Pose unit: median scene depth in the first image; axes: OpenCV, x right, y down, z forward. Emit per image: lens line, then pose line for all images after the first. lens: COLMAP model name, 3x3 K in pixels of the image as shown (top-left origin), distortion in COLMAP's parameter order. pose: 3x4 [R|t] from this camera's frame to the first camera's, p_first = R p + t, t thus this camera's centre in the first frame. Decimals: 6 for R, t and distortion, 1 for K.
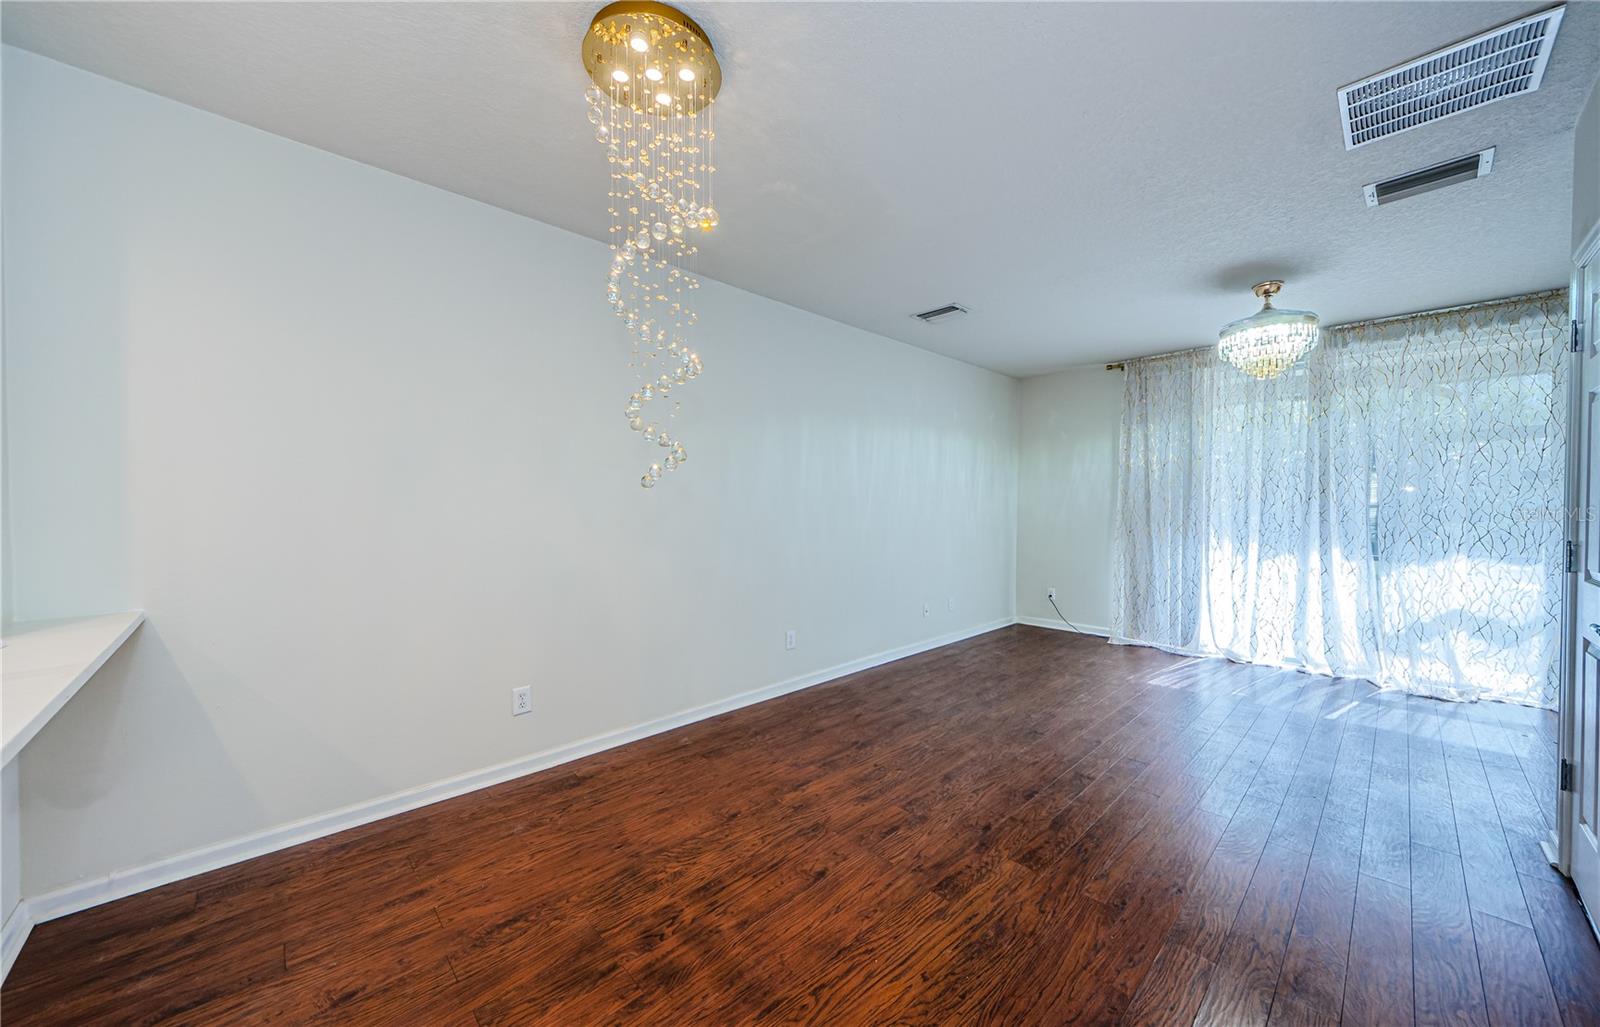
lens RADIAL K [[560.6, 0, 799.2], [0, 560.6, 515.5], [0, 0, 1]] dist [0.006937, -0.000946]
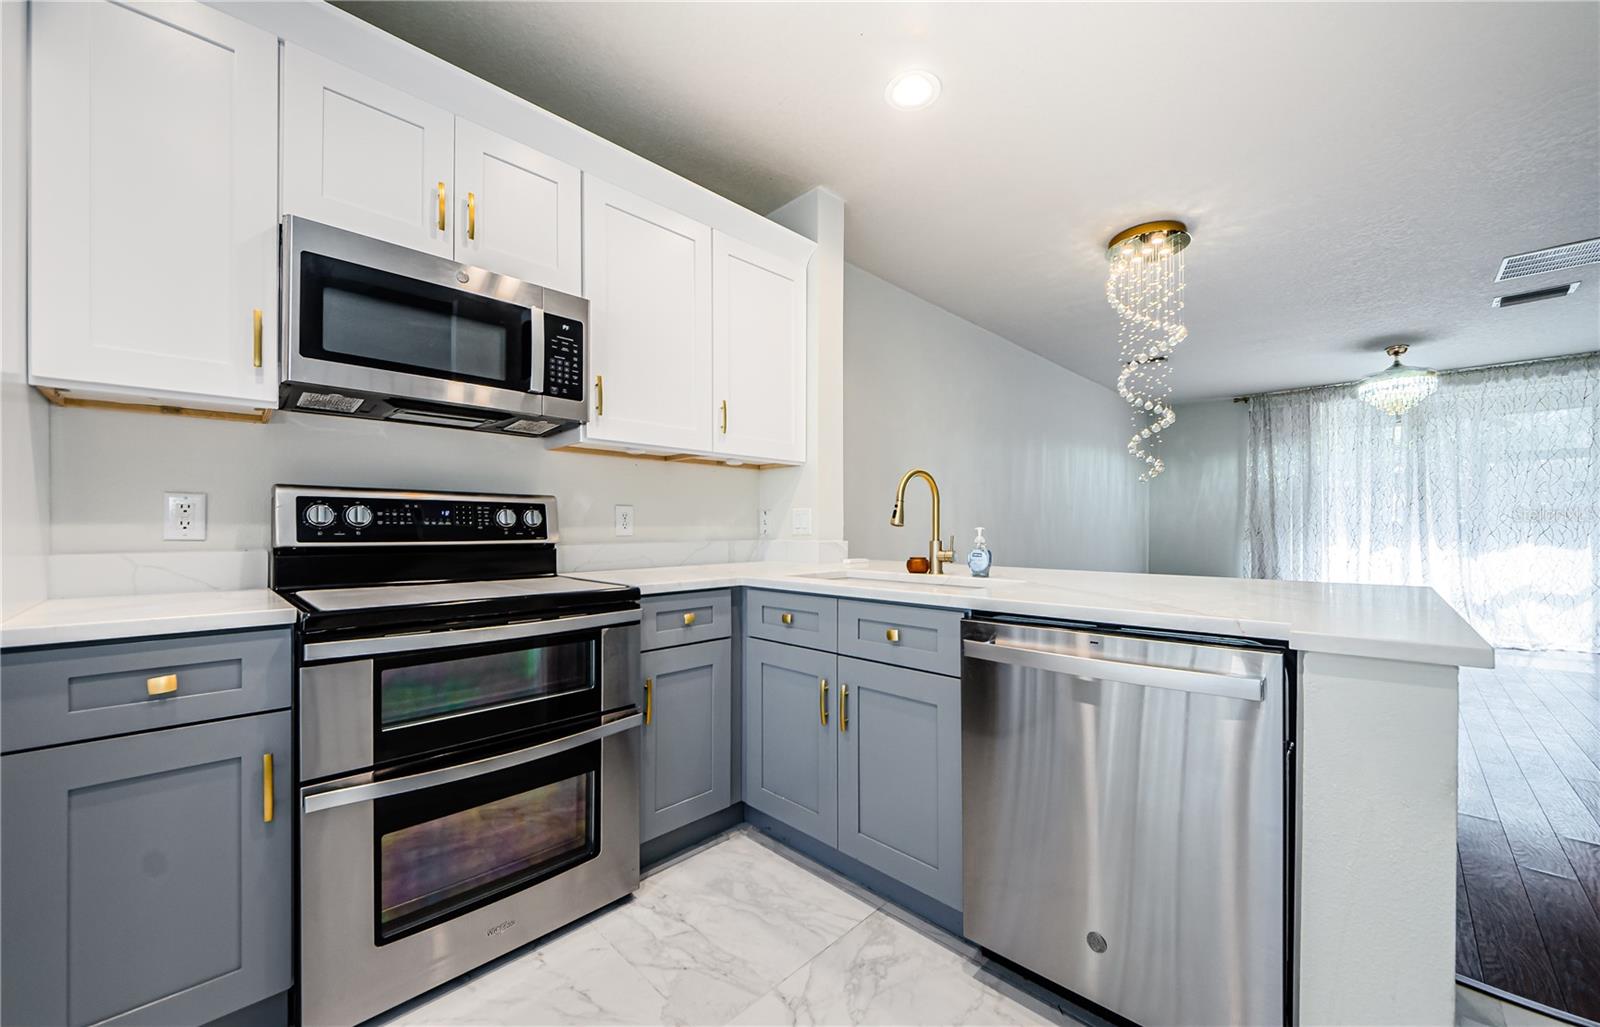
lens RADIAL K [[584.6, 0, 797.9], [0, 584.6, 527.9], [0, 0, 1]] dist [-0.000635, 0.000786]
pose [[0.999621, -0.002797, 0.027386, -0.569324], [0.003242, 0.999863, -0.016227, 0.044334], [-0.027337, 0.016310, 0.999493, -0.325638]]
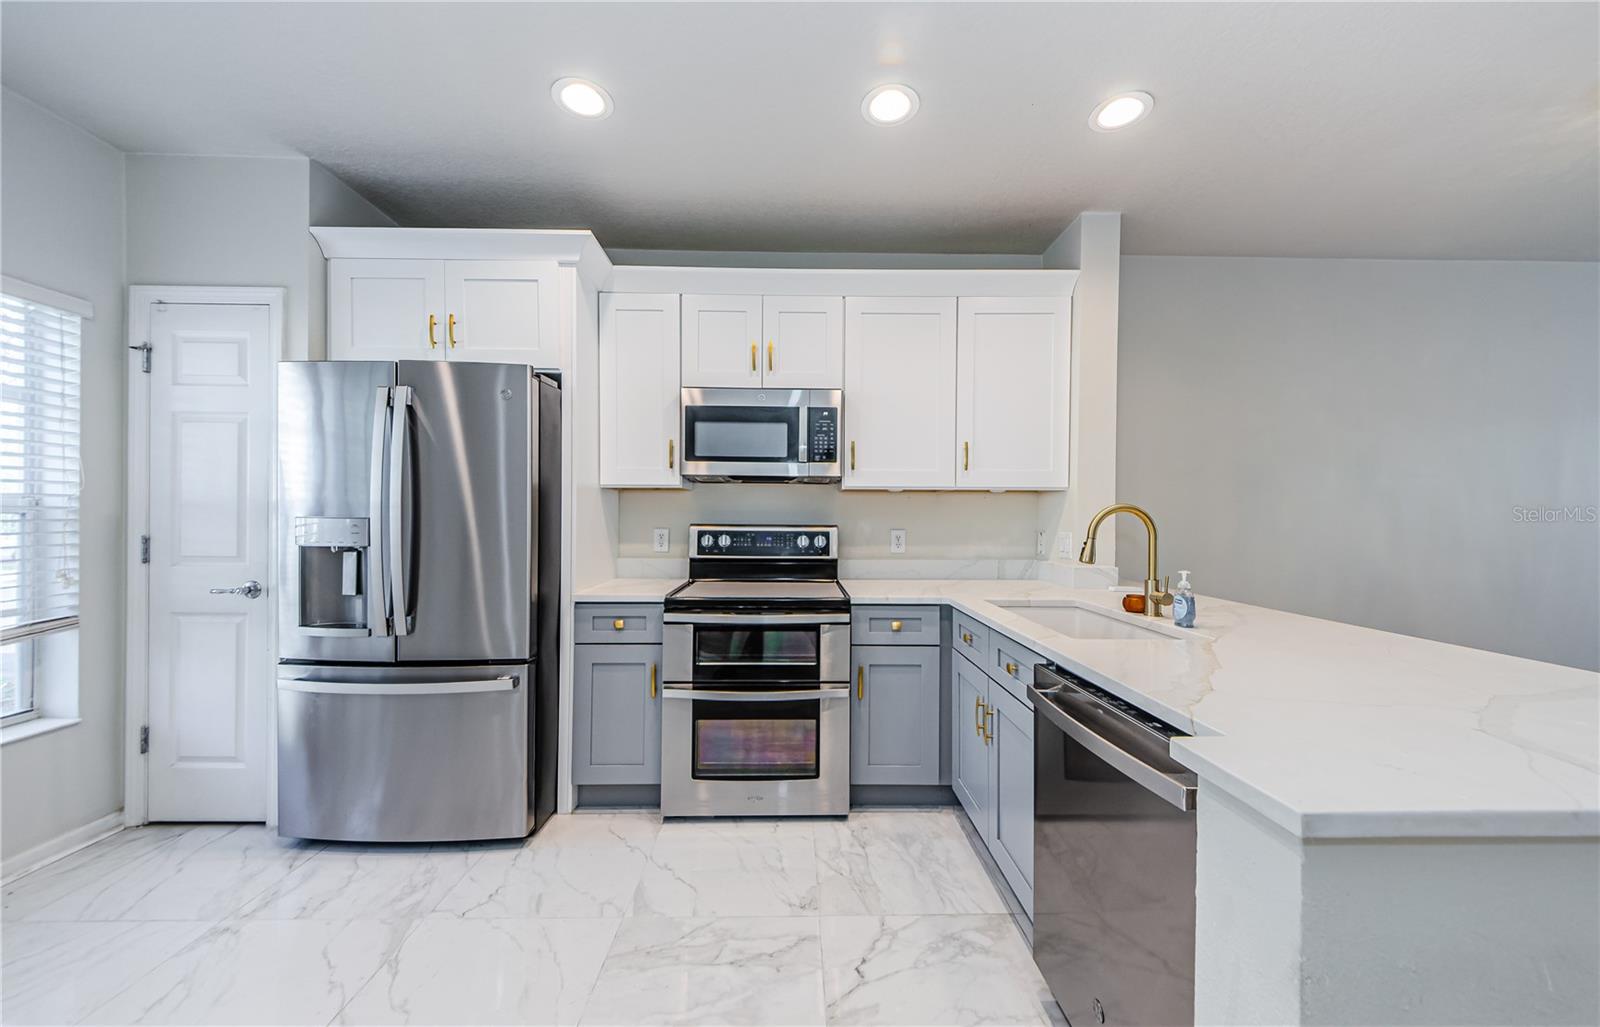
lens RADIAL K [[560.6, 0, 810.7], [0, 560.6, 517.3], [0, 0, 1]] dist [0.006937, -0.000946]
pose [[0.737019, 0.004971, -0.675853, -0.326696], [-0.015492, 0.999834, -0.009540, 0.004878], [0.675694, 0.017501, 0.736974, -0.343841]]
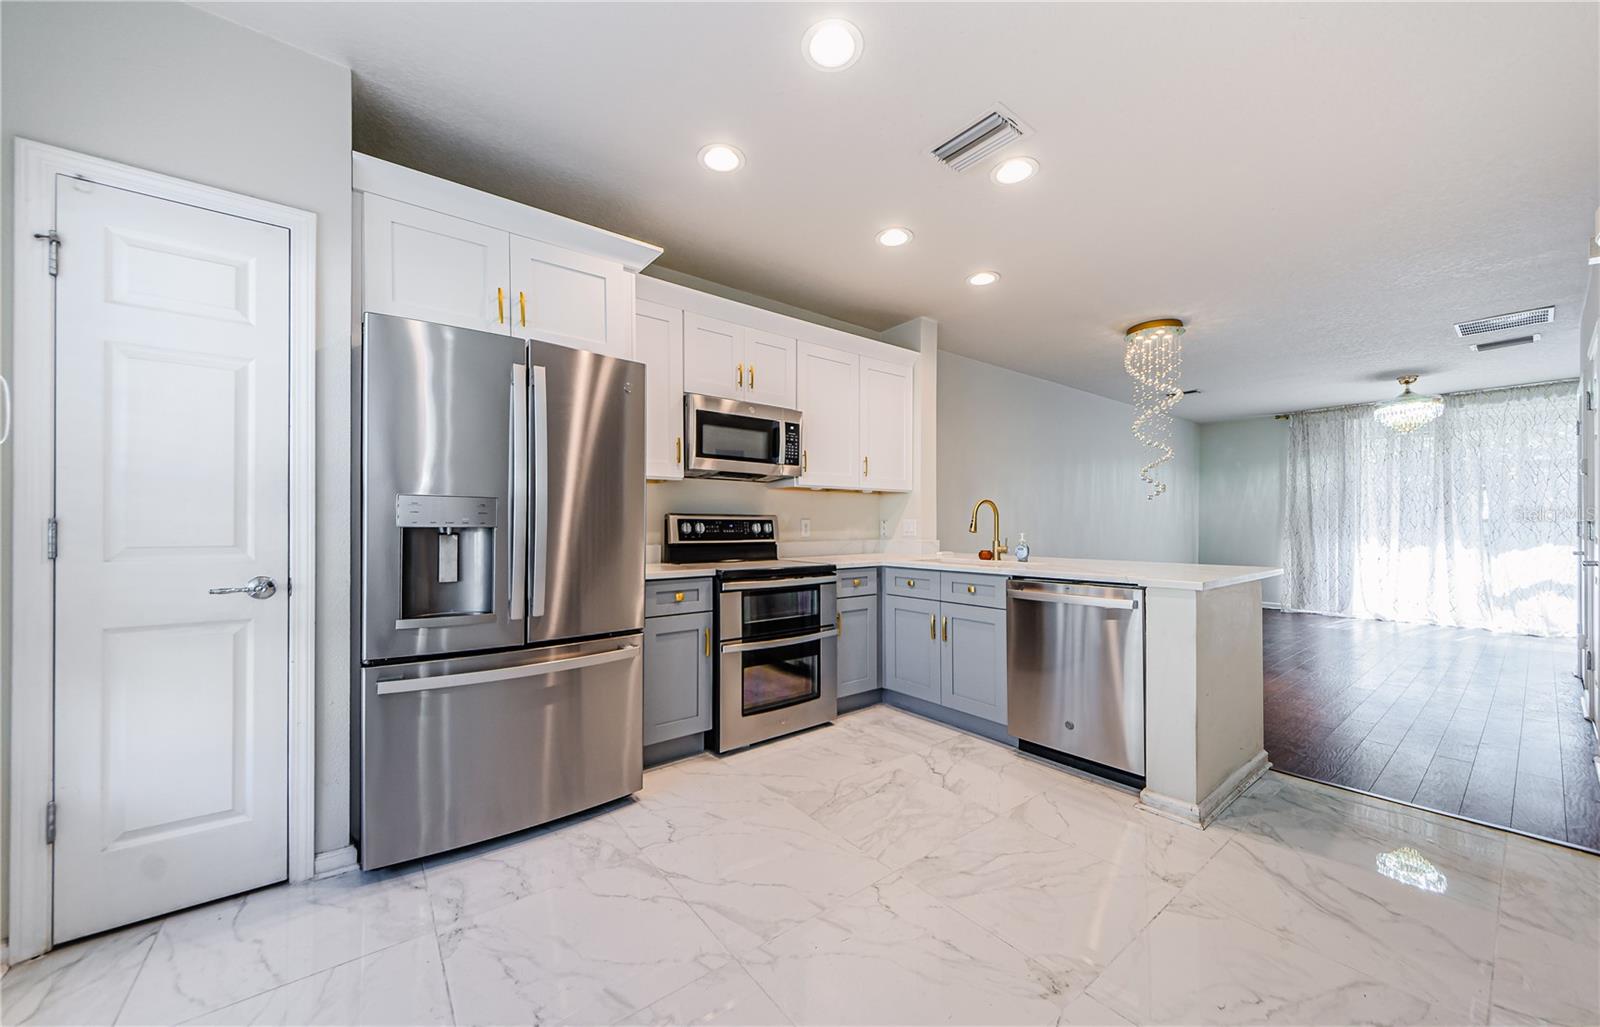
lens RADIAL K [[560.6, 0, 796.1], [0, 560.6, 527.2], [0, 0, 1]] dist [0.006937, -0.000946]
pose [[0.994559, -0.003598, -0.104116, -0.644881], [0.002152, 0.999900, -0.013995, 0.038610], [0.104156, 0.013695, 0.994467, -0.682207]]
